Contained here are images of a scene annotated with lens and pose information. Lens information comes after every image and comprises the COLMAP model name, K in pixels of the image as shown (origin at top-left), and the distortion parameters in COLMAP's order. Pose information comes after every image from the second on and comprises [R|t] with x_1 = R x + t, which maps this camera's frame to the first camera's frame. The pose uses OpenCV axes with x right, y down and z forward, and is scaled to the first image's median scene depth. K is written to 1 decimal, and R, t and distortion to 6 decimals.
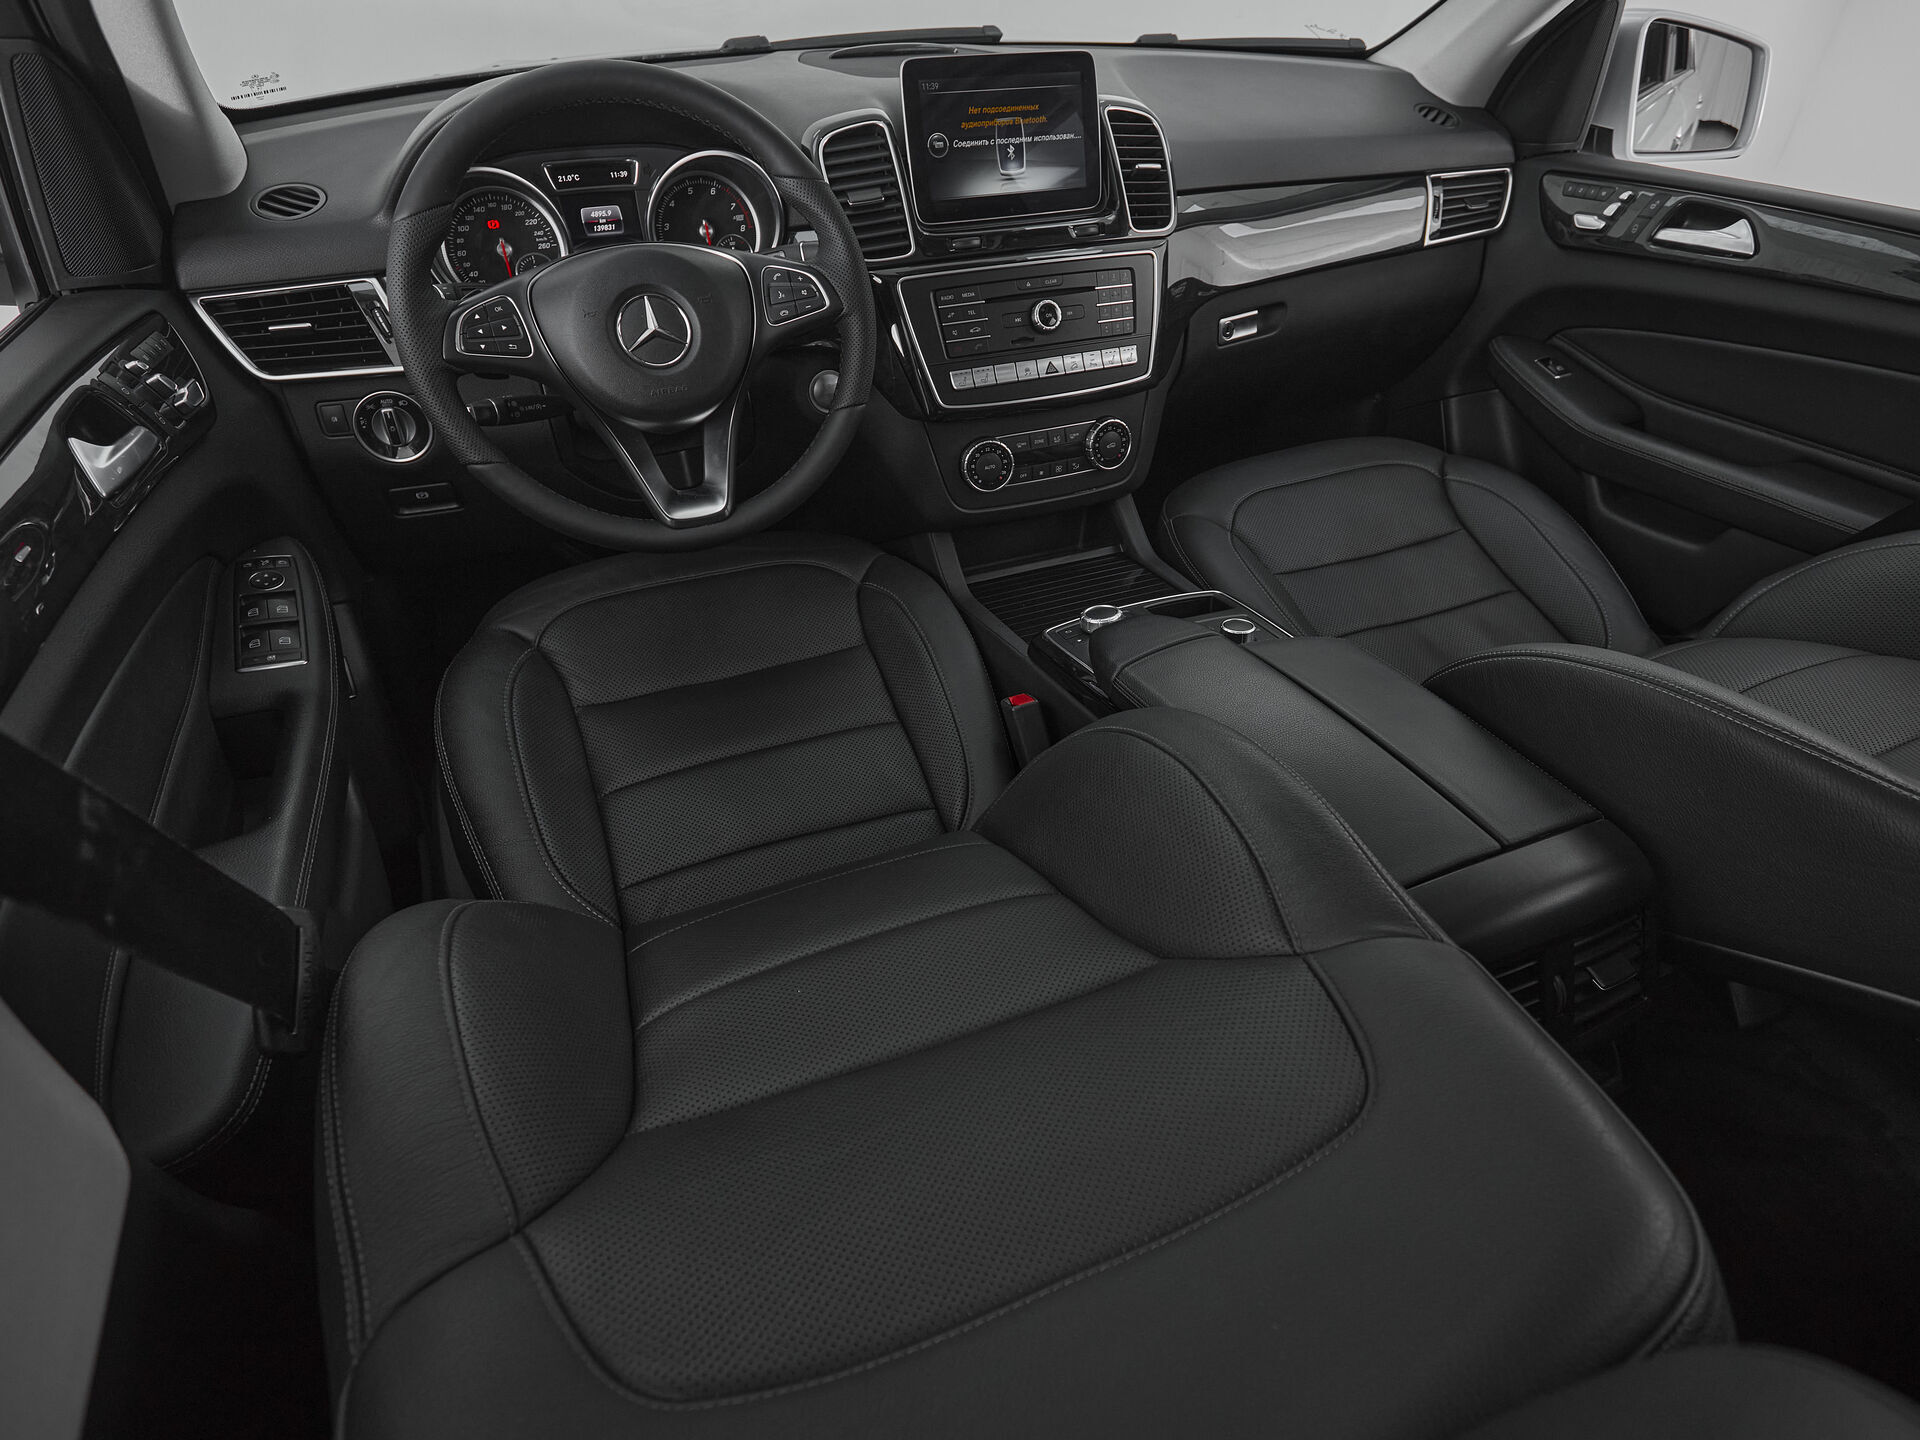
lens RADIAL K [[1040.5, 0, 1019.9], [0, 1040.5, 728.7], [0, 0, 1]] dist [-0.000989, -0.004046]
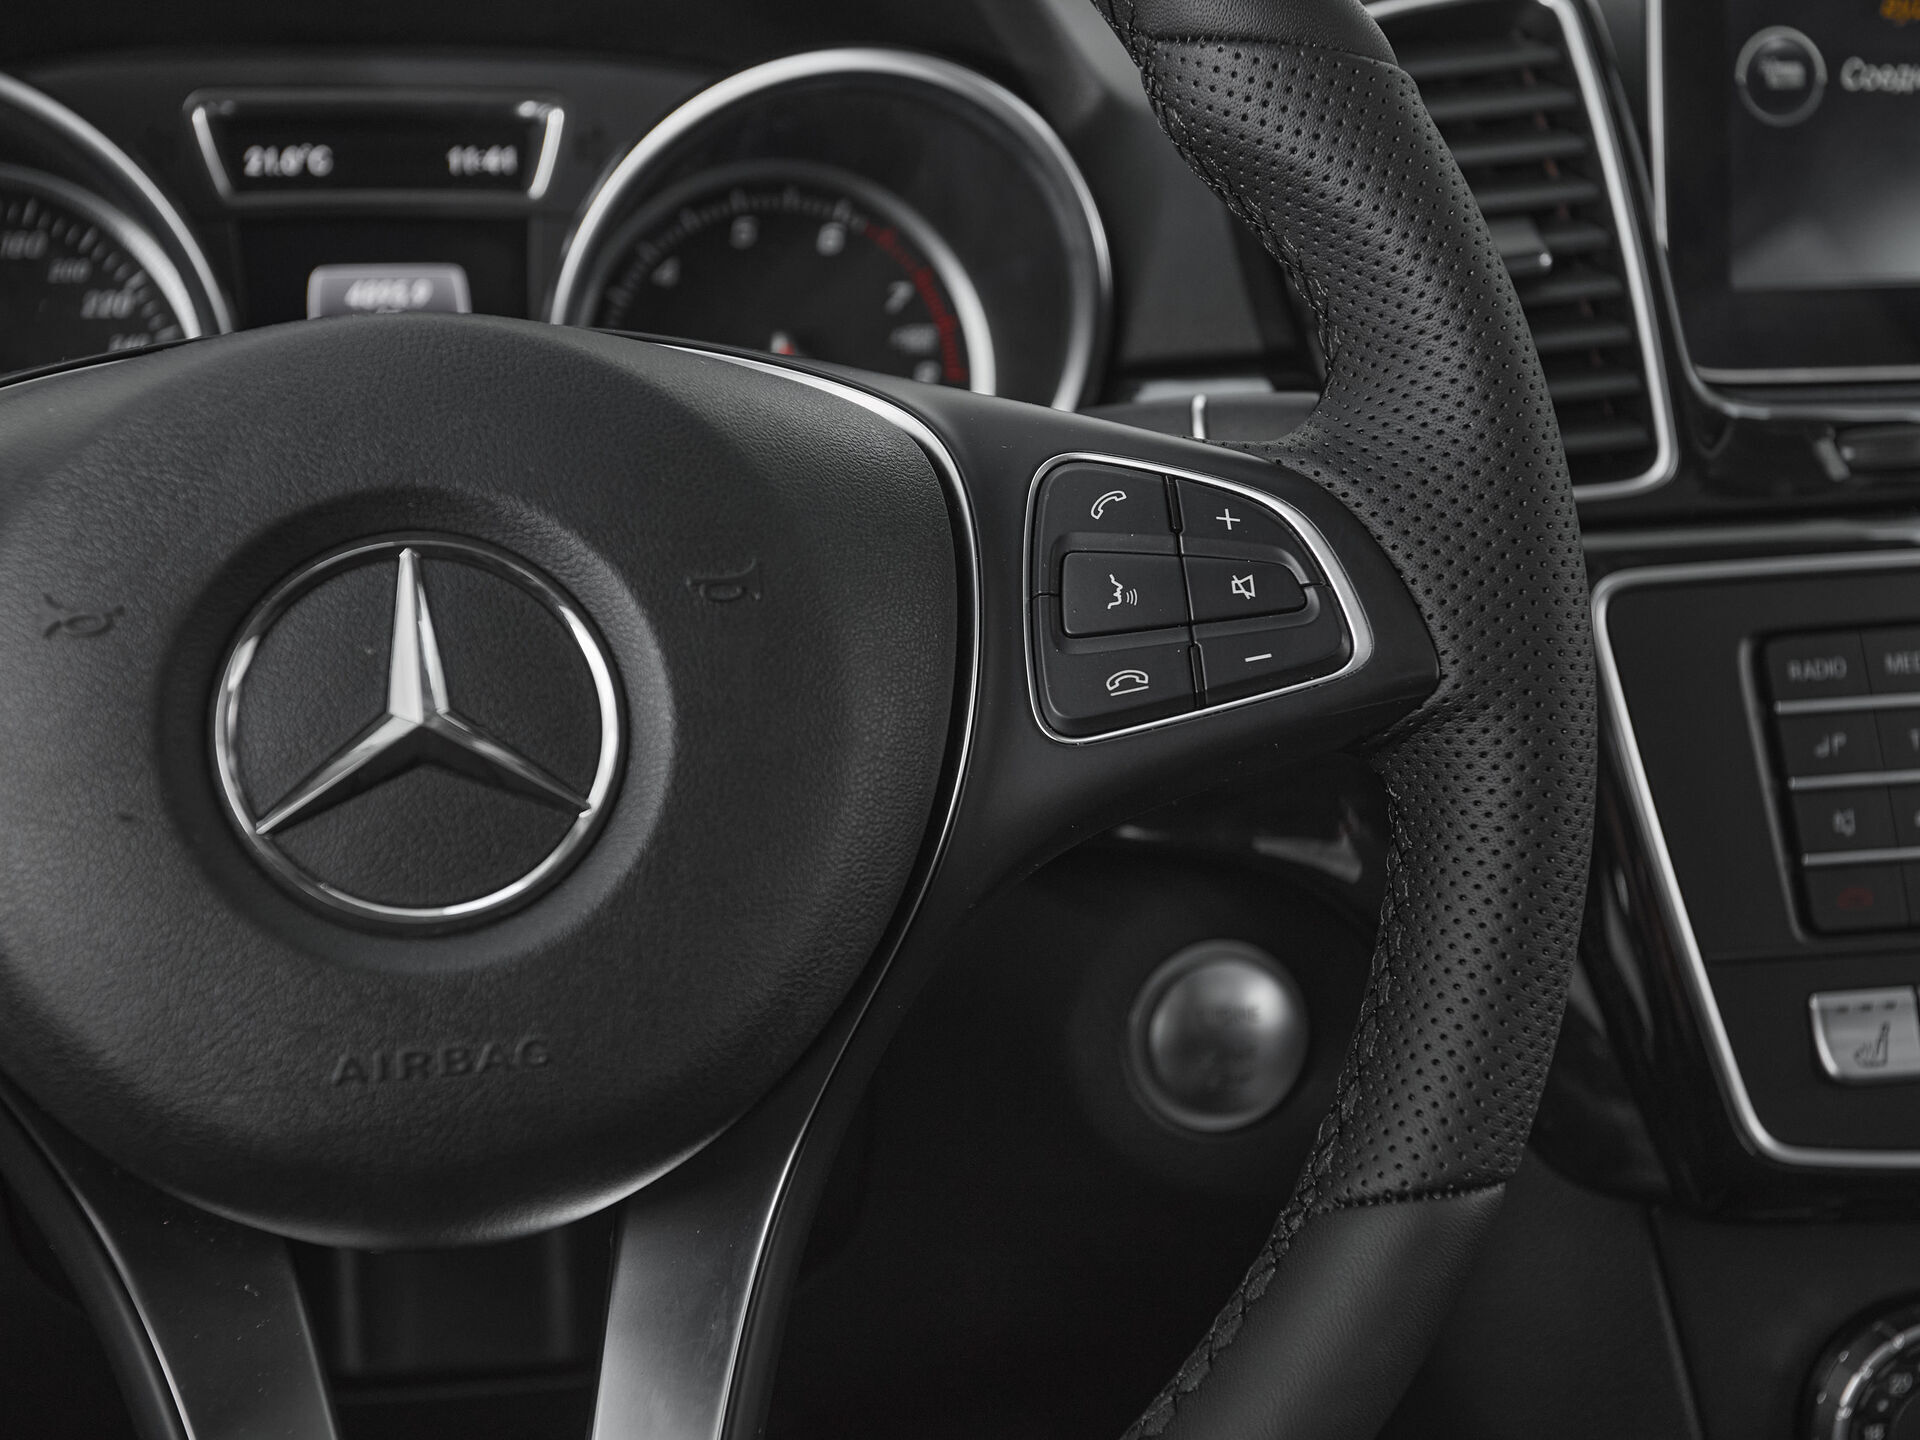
lens RADIAL K [[2517.2, 0, 970.4], [0, 2517.2, 714.7], [0, 0, 1]] dist [0.026569, 0.000000]
pose [[0.981678, 0.052643, -0.183130, -0.141927], [-0.118324, 0.921741, -0.369315, -0.186183], [0.149357, 0.384218, 0.911081, 0.486920]]
